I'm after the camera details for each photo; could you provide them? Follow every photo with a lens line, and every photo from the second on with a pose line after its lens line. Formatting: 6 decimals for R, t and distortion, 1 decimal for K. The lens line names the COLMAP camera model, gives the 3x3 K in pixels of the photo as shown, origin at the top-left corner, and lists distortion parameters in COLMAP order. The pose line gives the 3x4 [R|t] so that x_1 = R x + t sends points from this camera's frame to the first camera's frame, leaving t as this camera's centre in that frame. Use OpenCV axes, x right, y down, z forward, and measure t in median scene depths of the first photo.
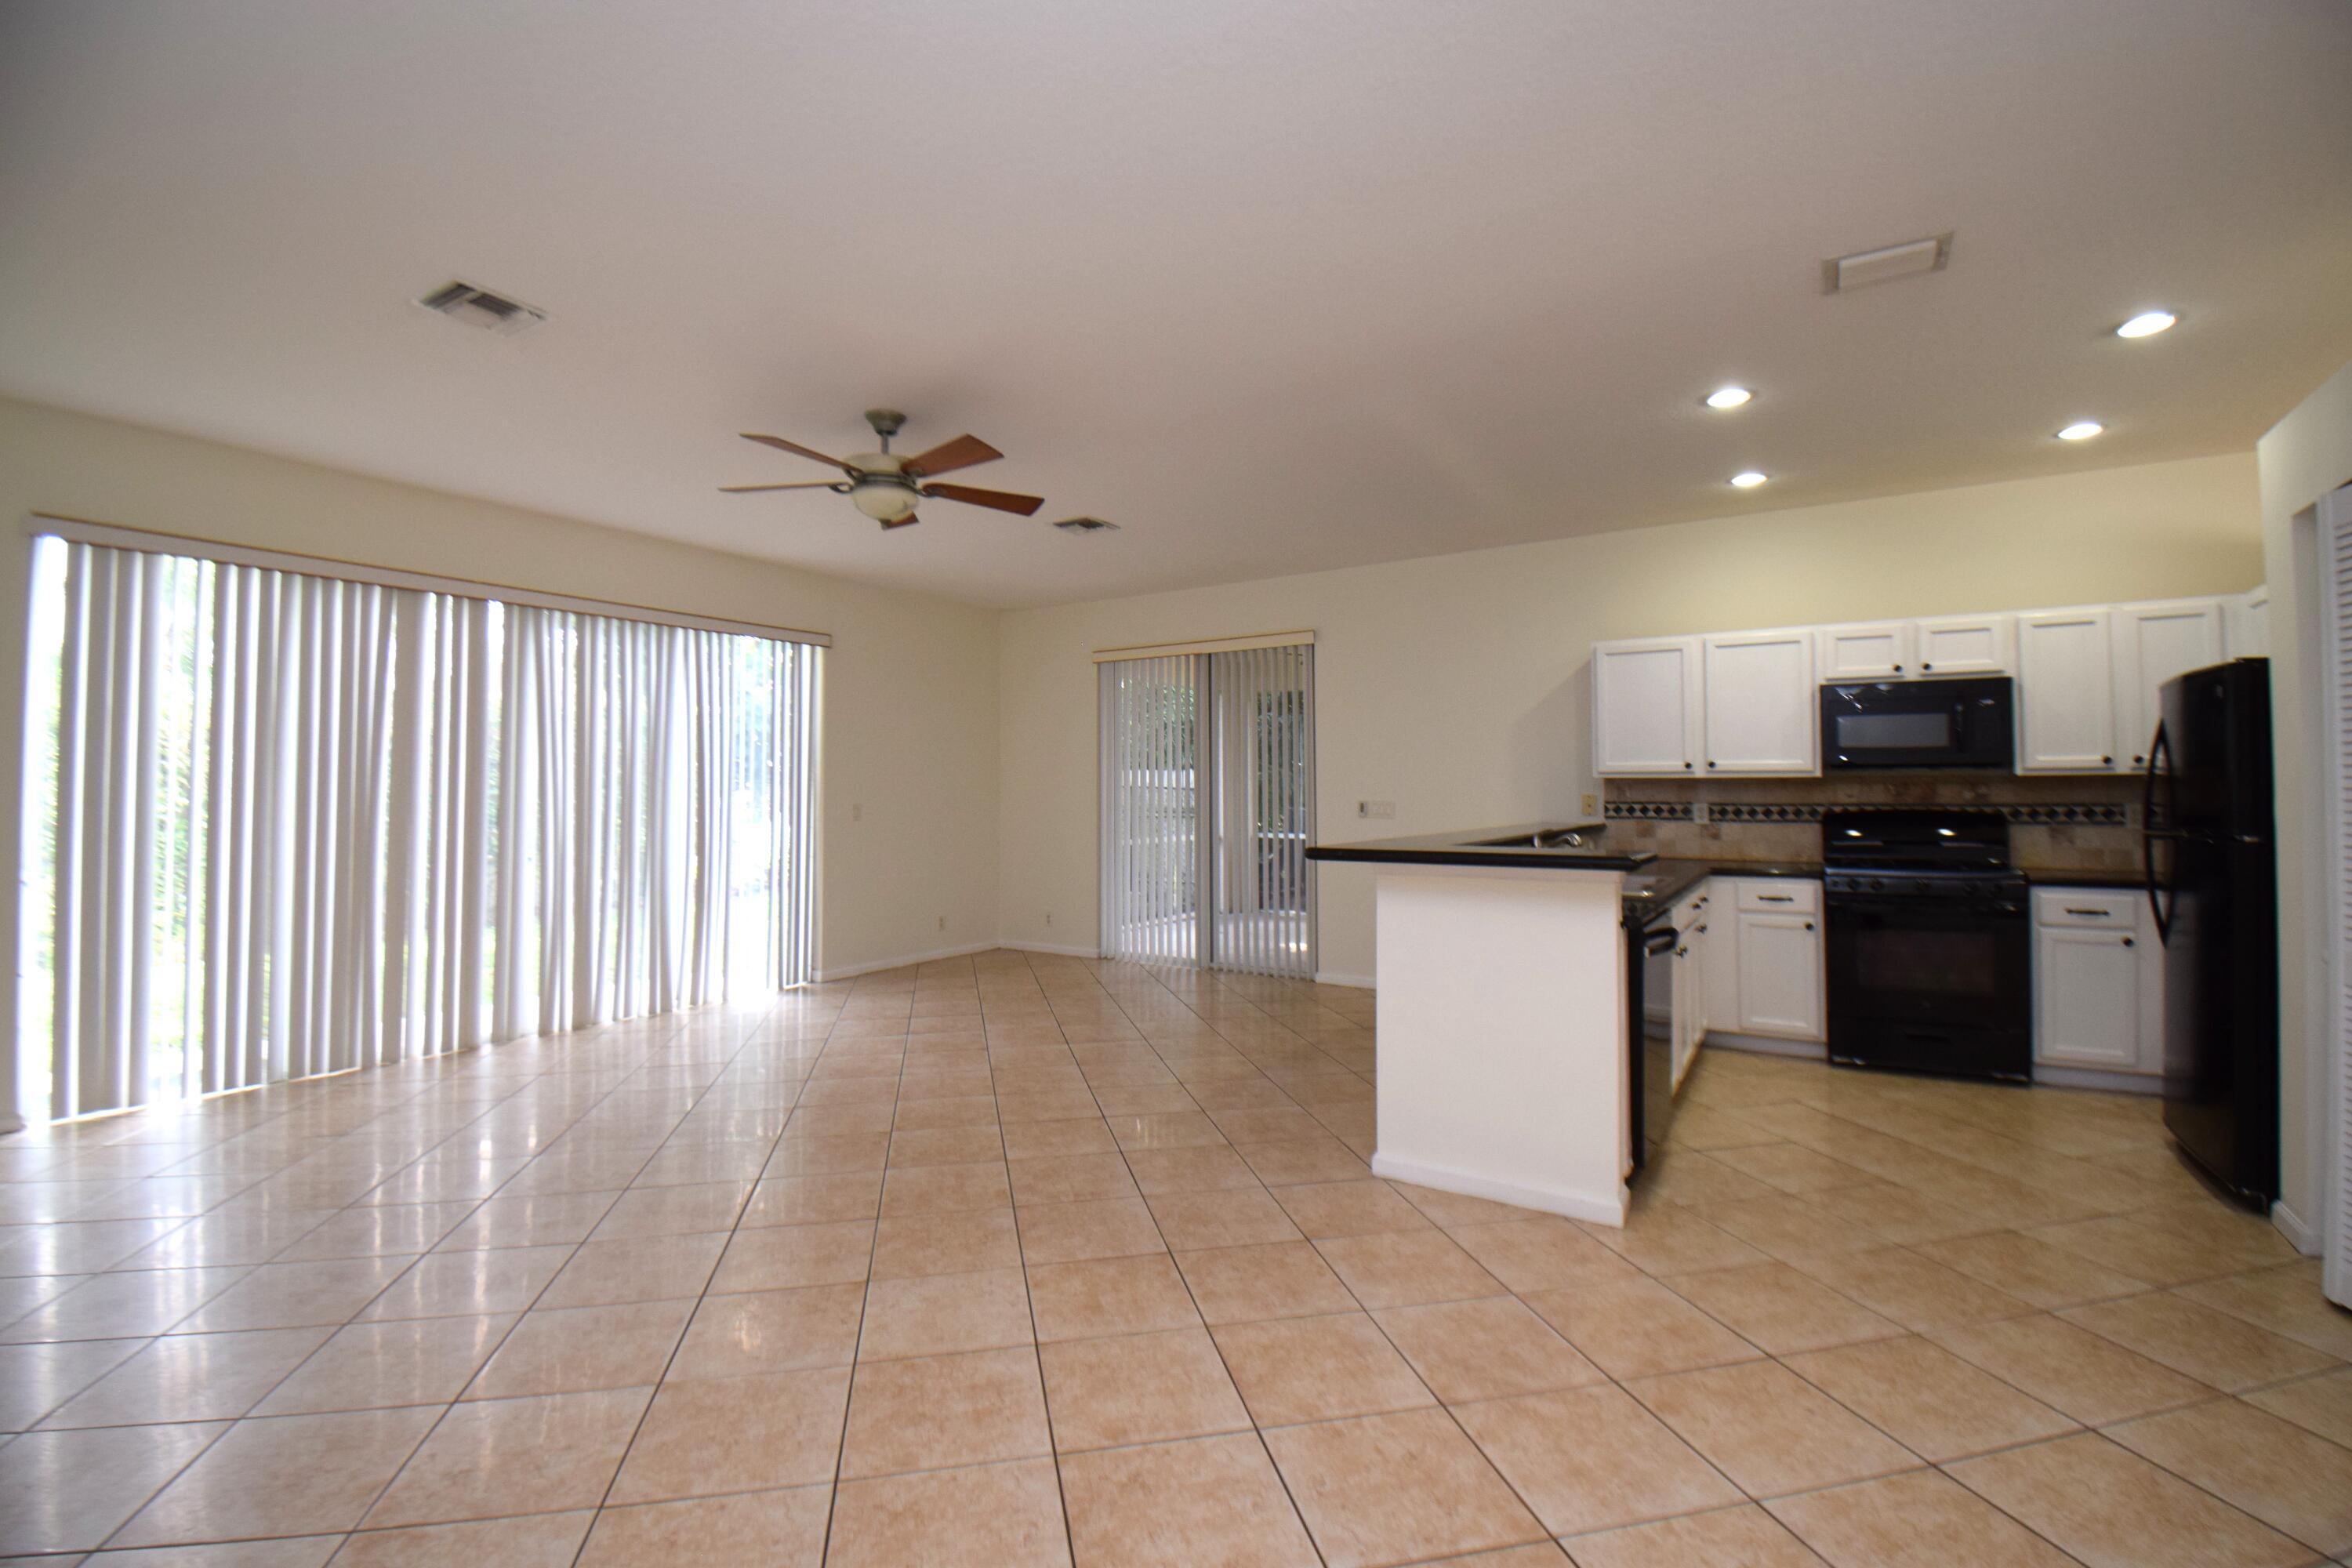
lens RADIAL K [[1021.8, 0, 1166.2], [0, 1021.8, 755.9], [0, 0, 1]] dist [0.025403, -0.029092]
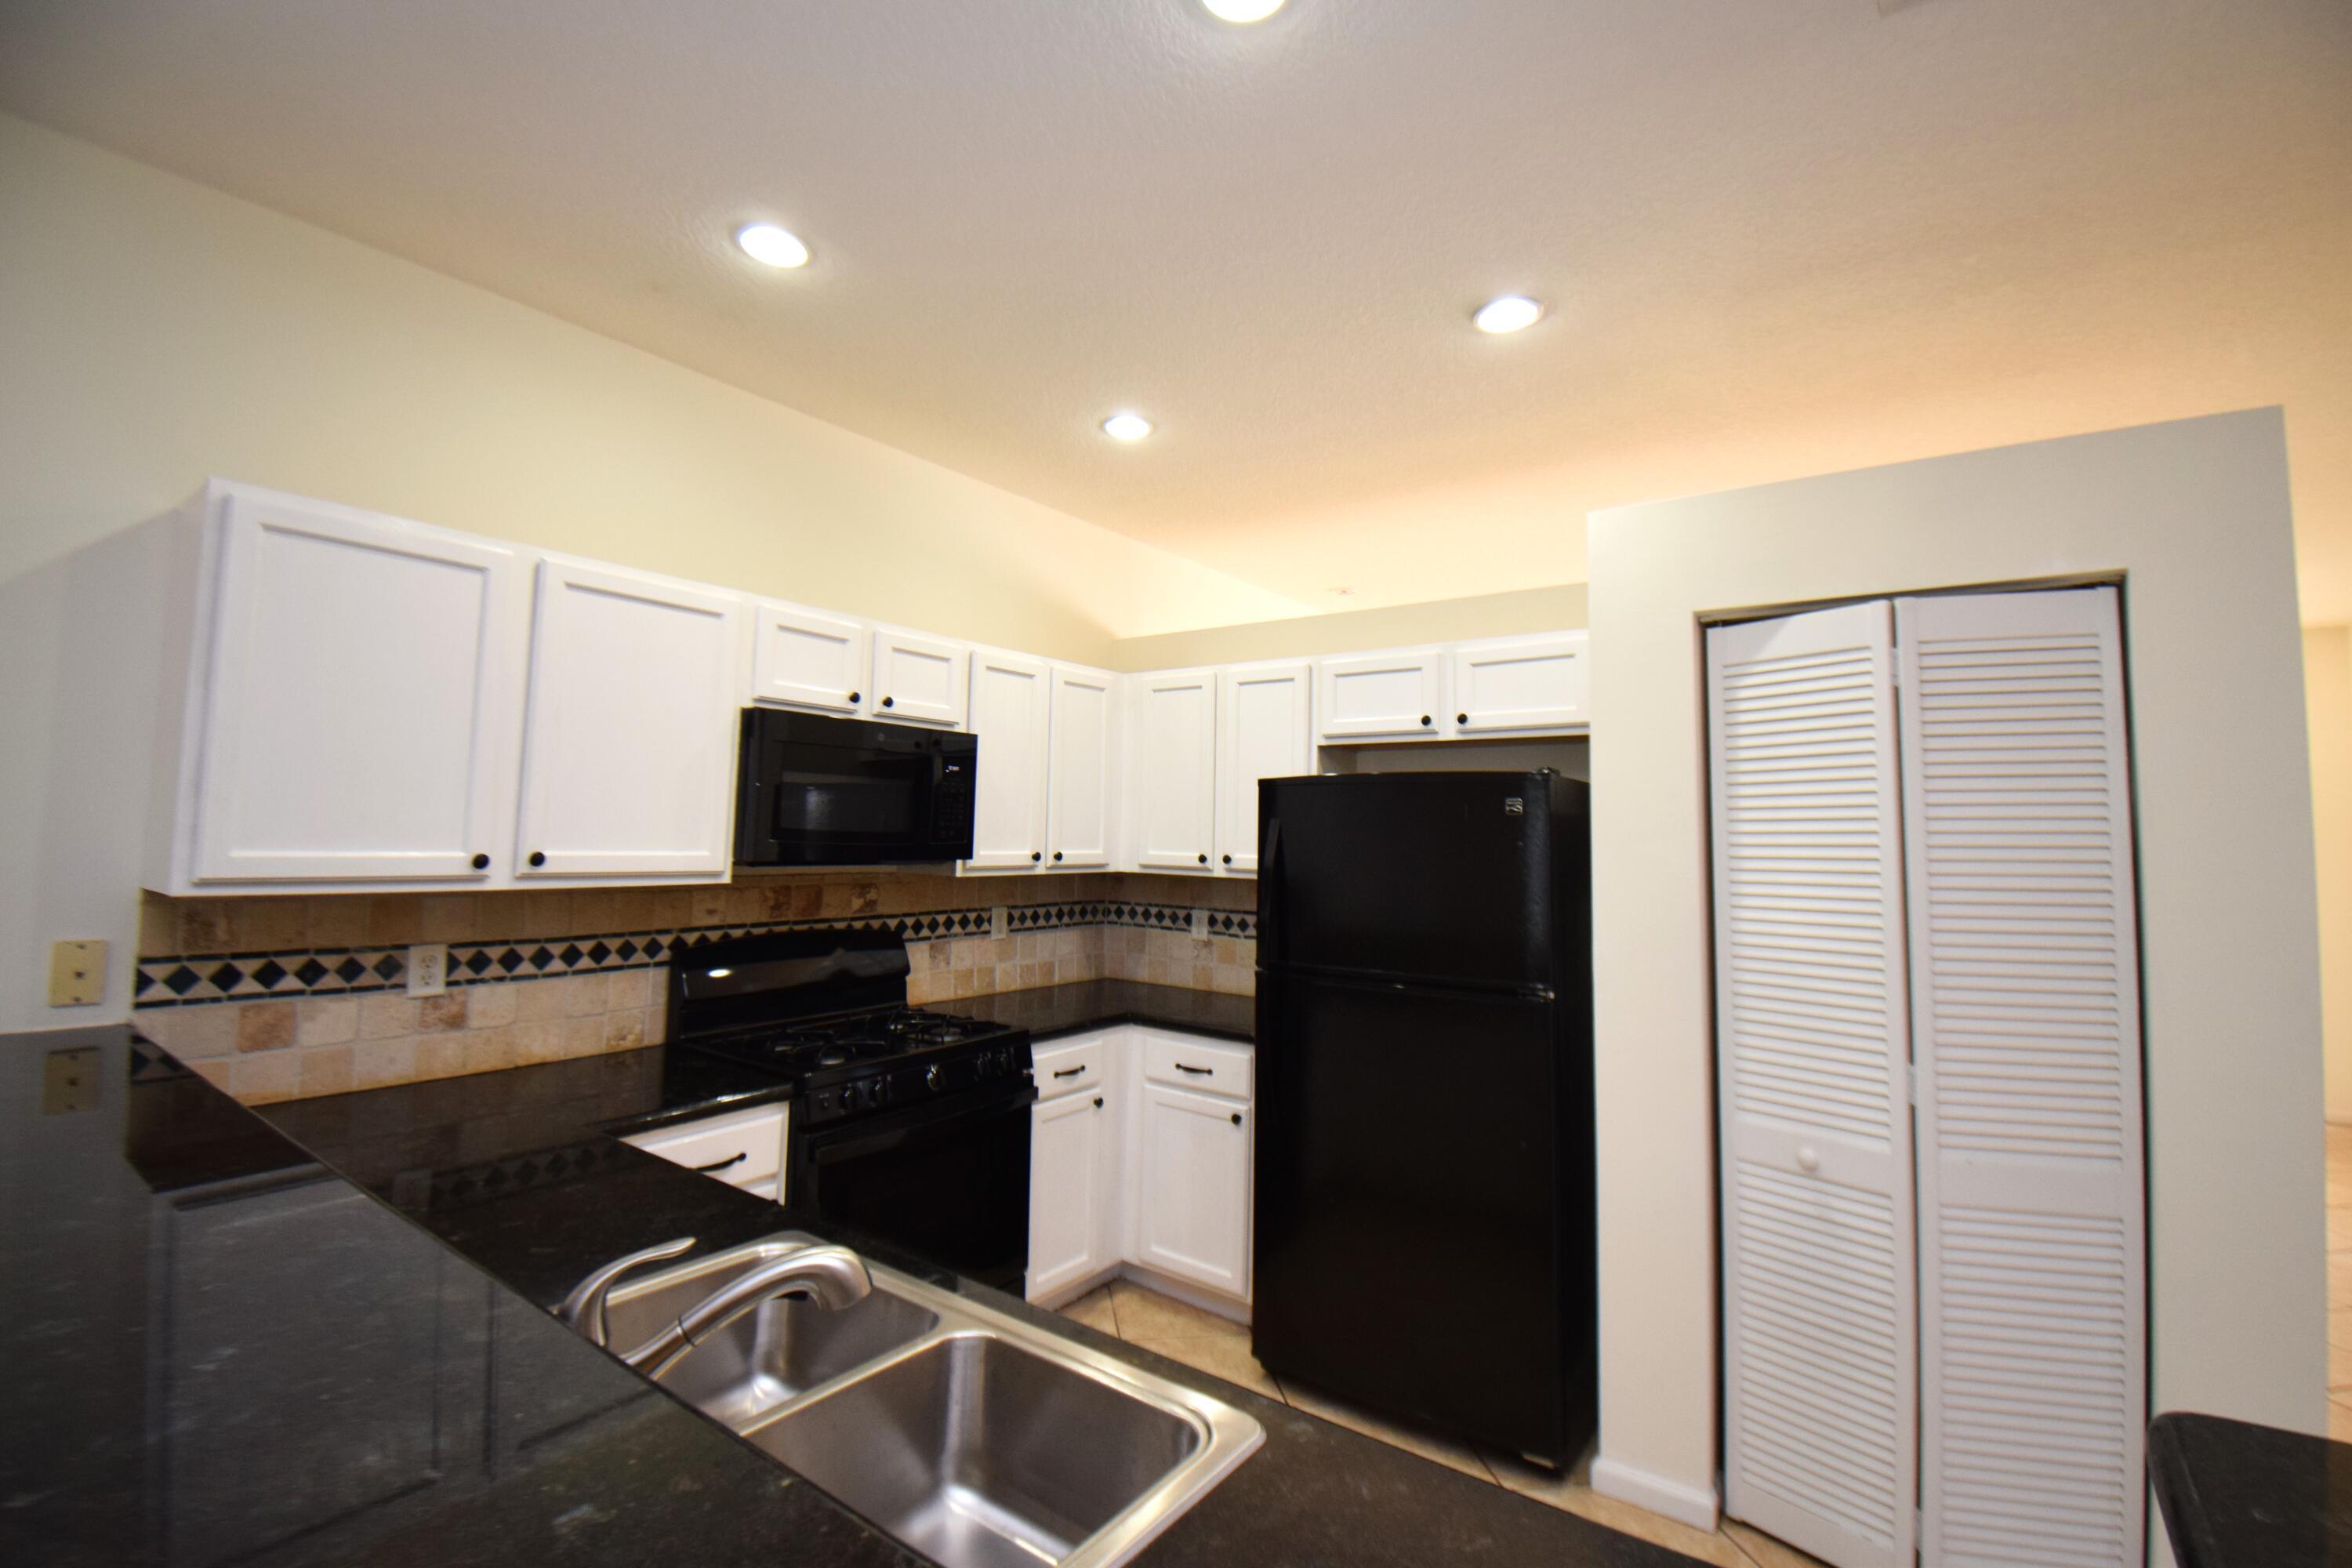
lens RADIAL K [[1021.8, 0, 1166.2], [0, 1021.8, 755.9], [0, 0, 1]] dist [0.025403, -0.029092]
pose [[0.070223, 0.079813, 0.994333, 0.129252], [-0.054162, 0.995629, -0.076092, -0.015144], [-0.996060, -0.048512, 0.074239, 0.708056]]
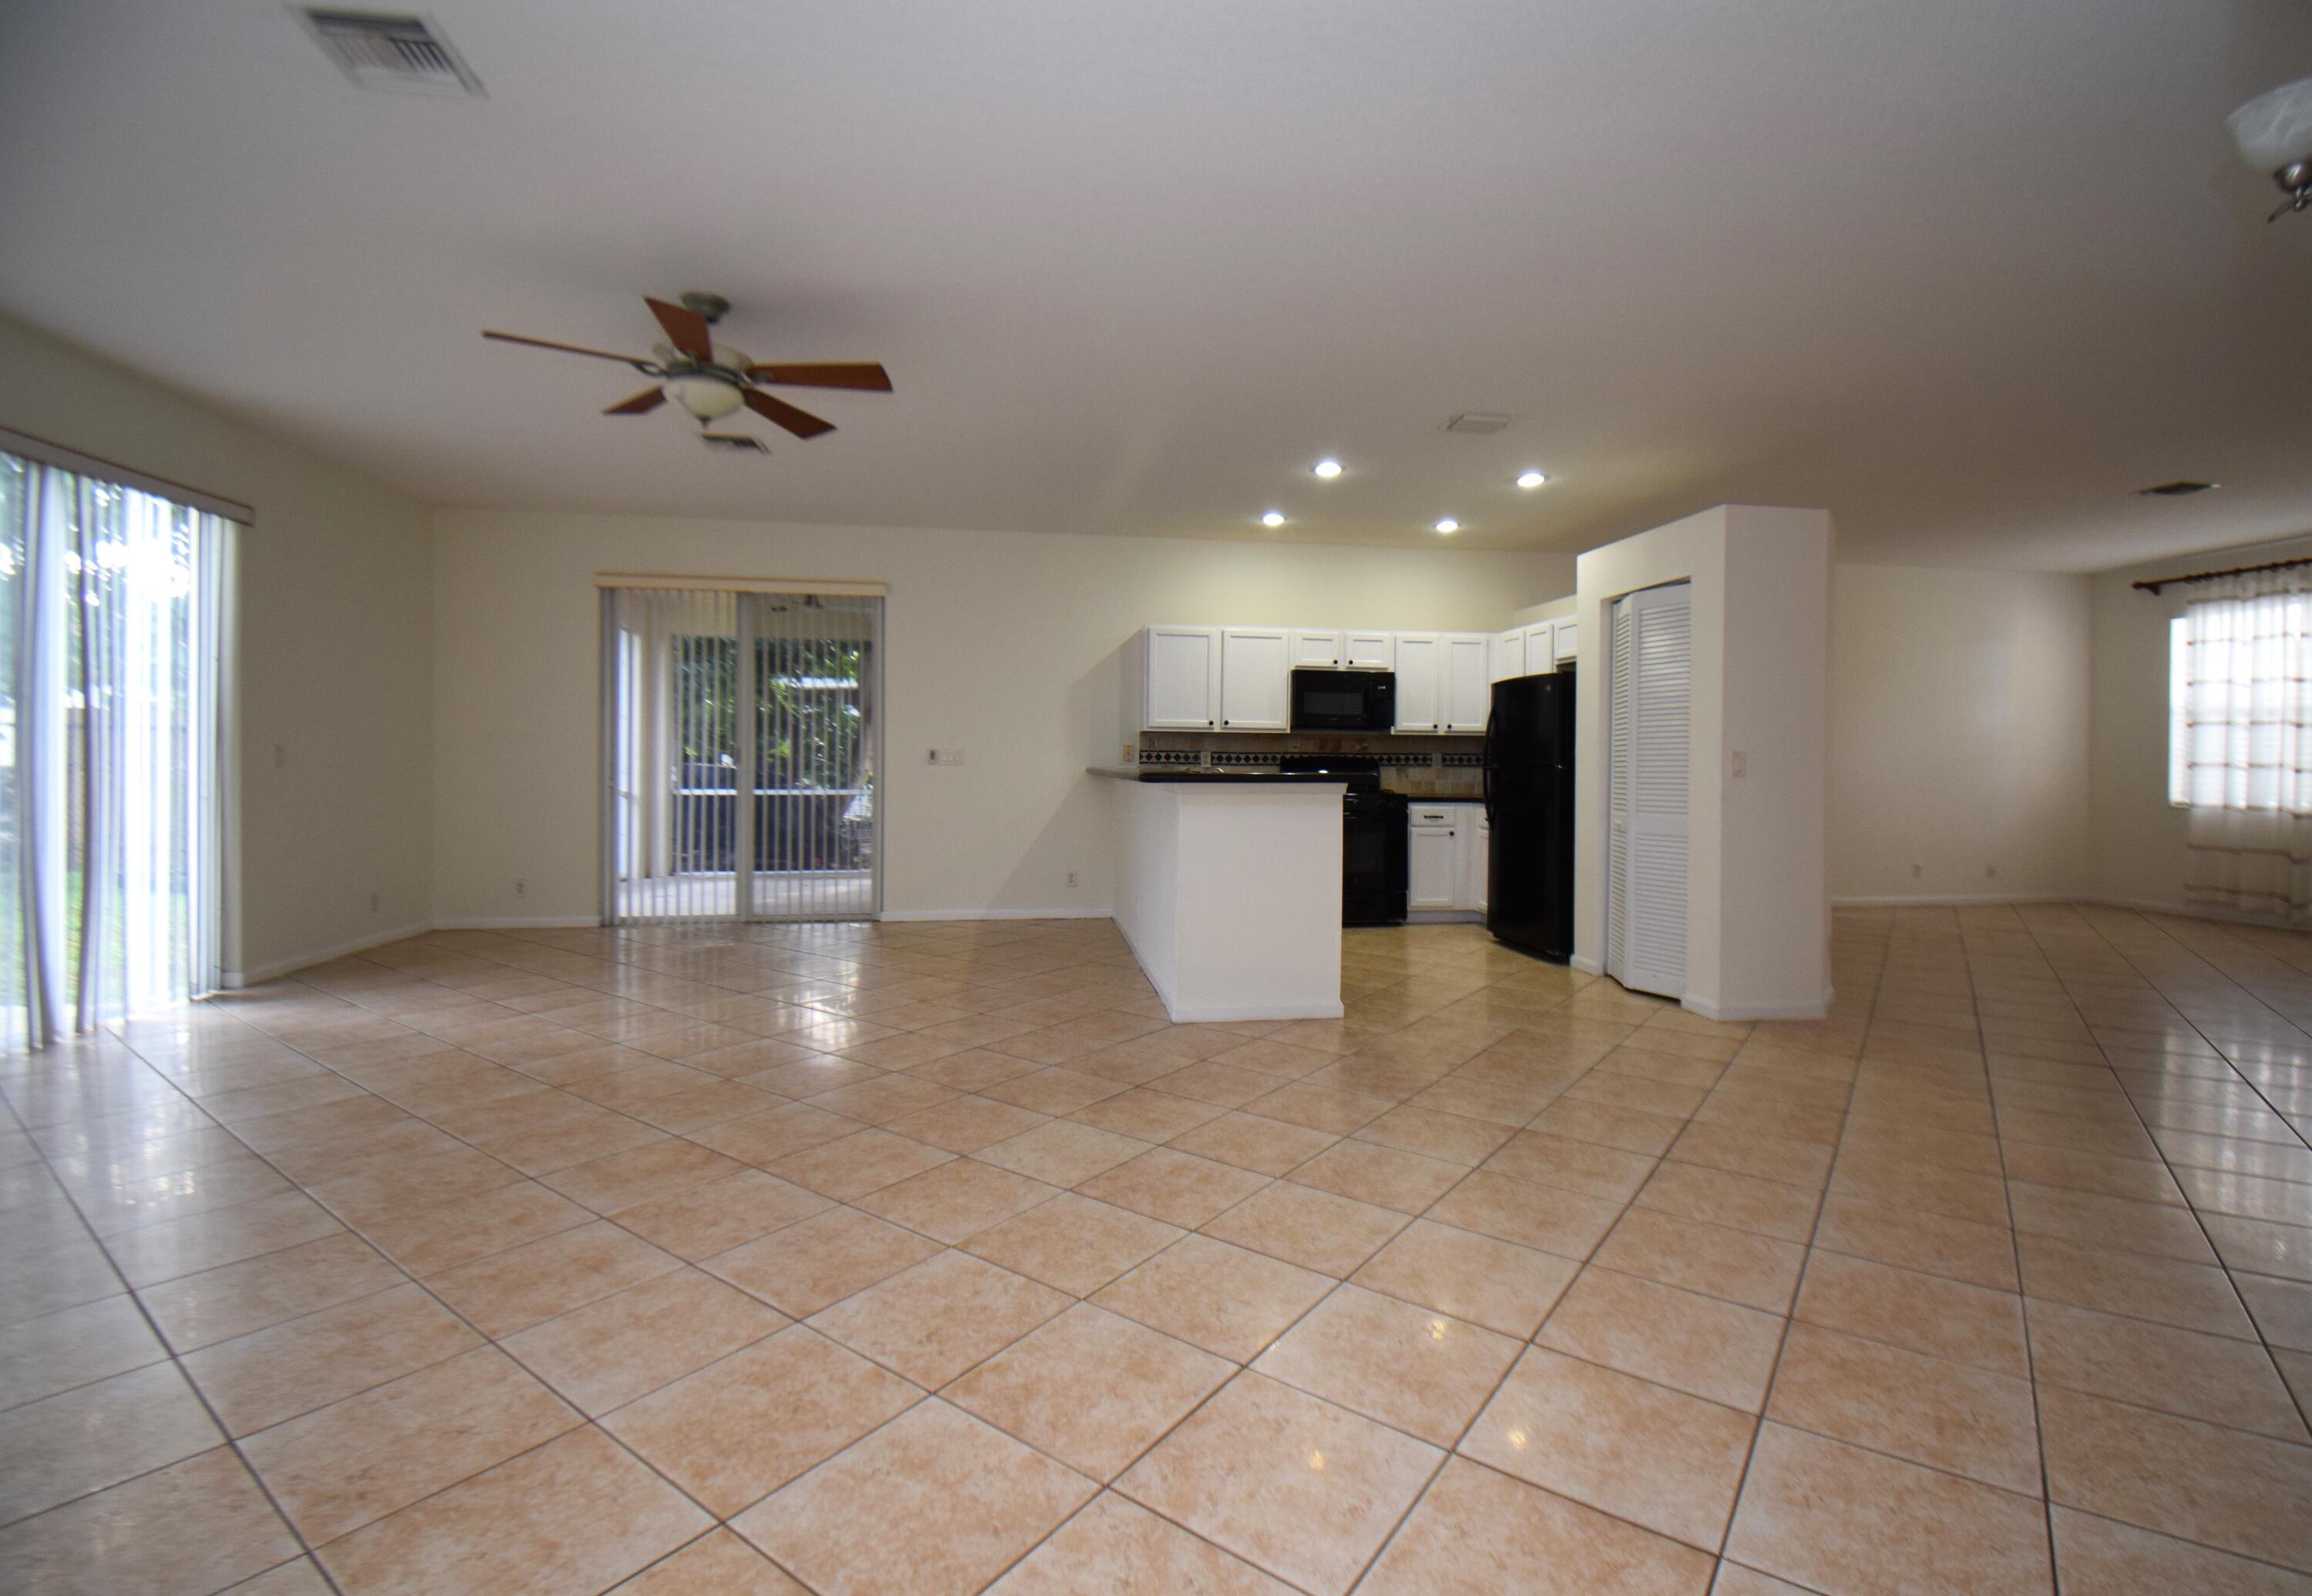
lens RADIAL K [[1041.8, 0, 1181.1], [0, 1041.8, 760.8], [0, 0, 1]] dist [0.000715, -0.000506]
pose [[0.740627, 0.007963, 0.671869, -0.433535], [-0.032580, 0.999179, 0.024072, 0.027232], [-0.671126, -0.039718, 0.740279, 0.018009]]
